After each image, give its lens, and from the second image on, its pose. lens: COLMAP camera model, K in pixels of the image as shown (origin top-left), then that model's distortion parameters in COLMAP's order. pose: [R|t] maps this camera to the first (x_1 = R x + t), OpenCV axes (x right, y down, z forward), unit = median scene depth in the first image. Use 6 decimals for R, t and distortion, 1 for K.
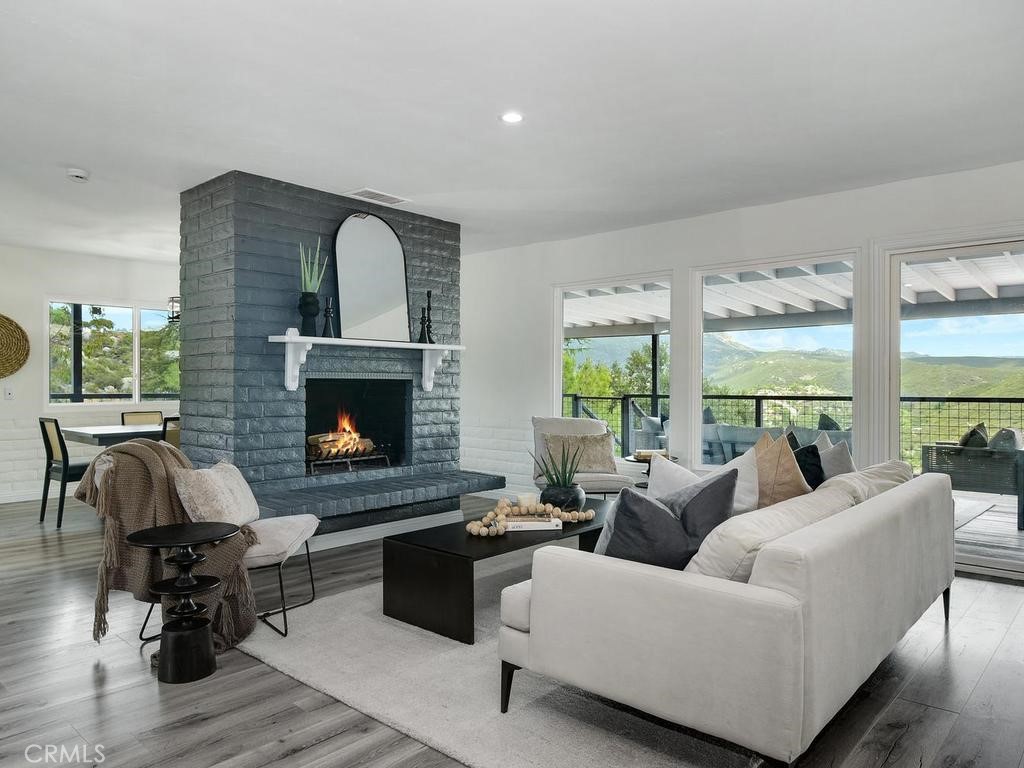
lens RADIAL K [[578.1, 0, 512.0], [0, 578.1, 384.0], [0, 0, 1]] dist [-0.000337, 0.000576]
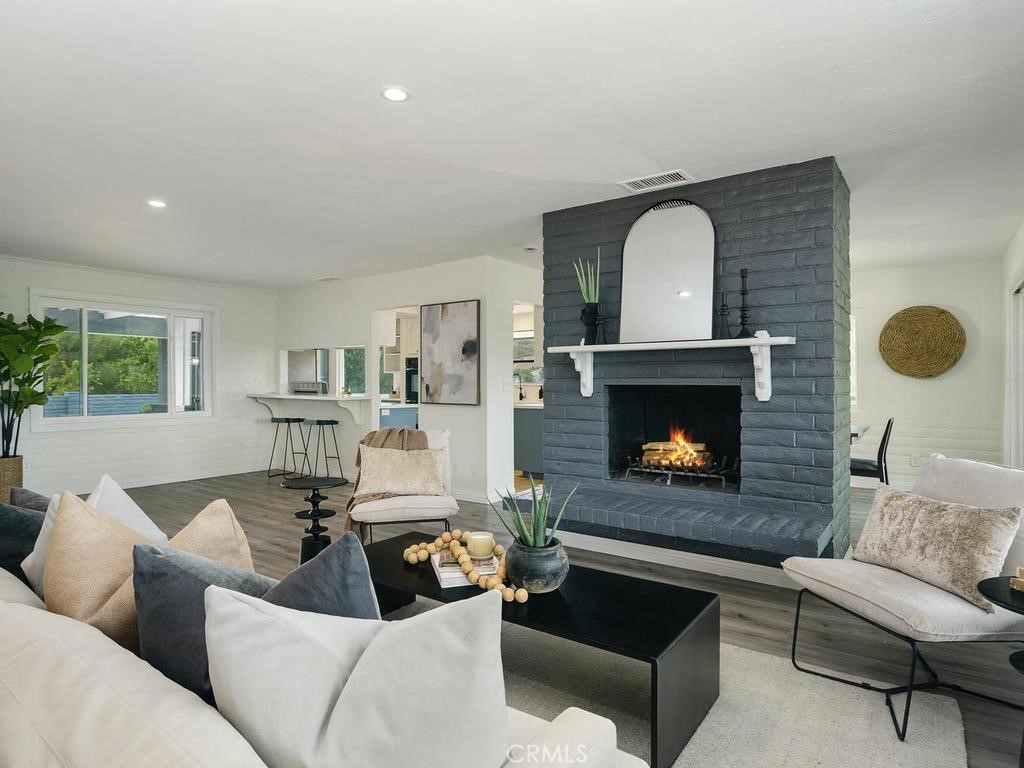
lens RADIAL K [[578.1, 0, 512.0], [0, 578.1, 384.0], [0, 0, 1]] dist [-0.000337, 0.000576]
pose [[0.190313, -0.003106, -0.981719, 0.559706], [0.004101, 0.999989, -0.002369, -0.009223], [0.981715, -0.003575, 0.190323, 0.572132]]
